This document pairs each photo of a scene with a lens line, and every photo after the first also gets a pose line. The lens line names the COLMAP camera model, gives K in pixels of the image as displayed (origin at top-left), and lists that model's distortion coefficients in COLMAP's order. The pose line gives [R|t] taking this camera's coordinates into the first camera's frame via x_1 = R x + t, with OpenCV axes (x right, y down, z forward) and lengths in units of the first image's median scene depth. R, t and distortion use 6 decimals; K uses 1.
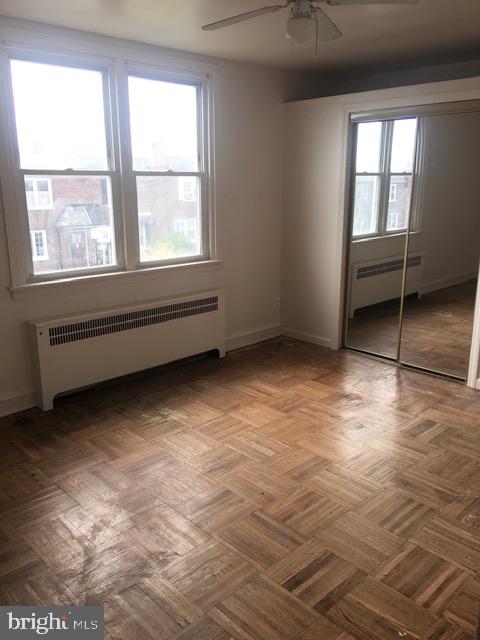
lens RADIAL K [[536.3, 0, 238.1], [0, 536.3, 313.4], [0, 0, 1]] dist [0.101739, -0.150444]
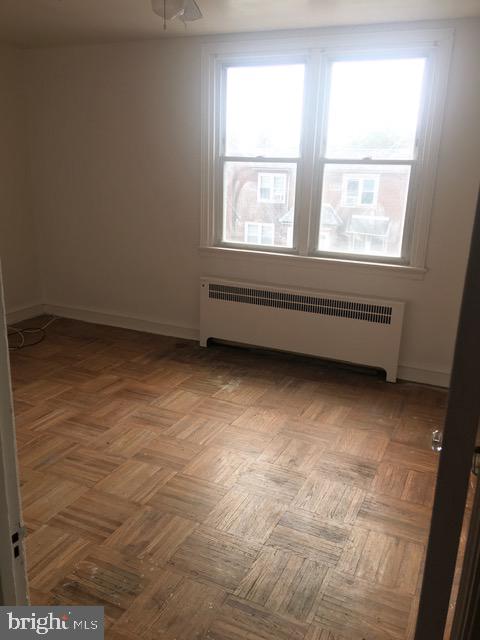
lens RADIAL K [[536.3, 0, 243.0], [0, 536.3, 315.7], [0, 0, 1]] dist [0.101739, -0.150444]
pose [[0.365496, 0.264001, -0.892590, 0.791980], [-0.255272, 0.950599, 0.176630, -0.137350], [0.895125, 0.163296, 0.414832, 0.546030]]
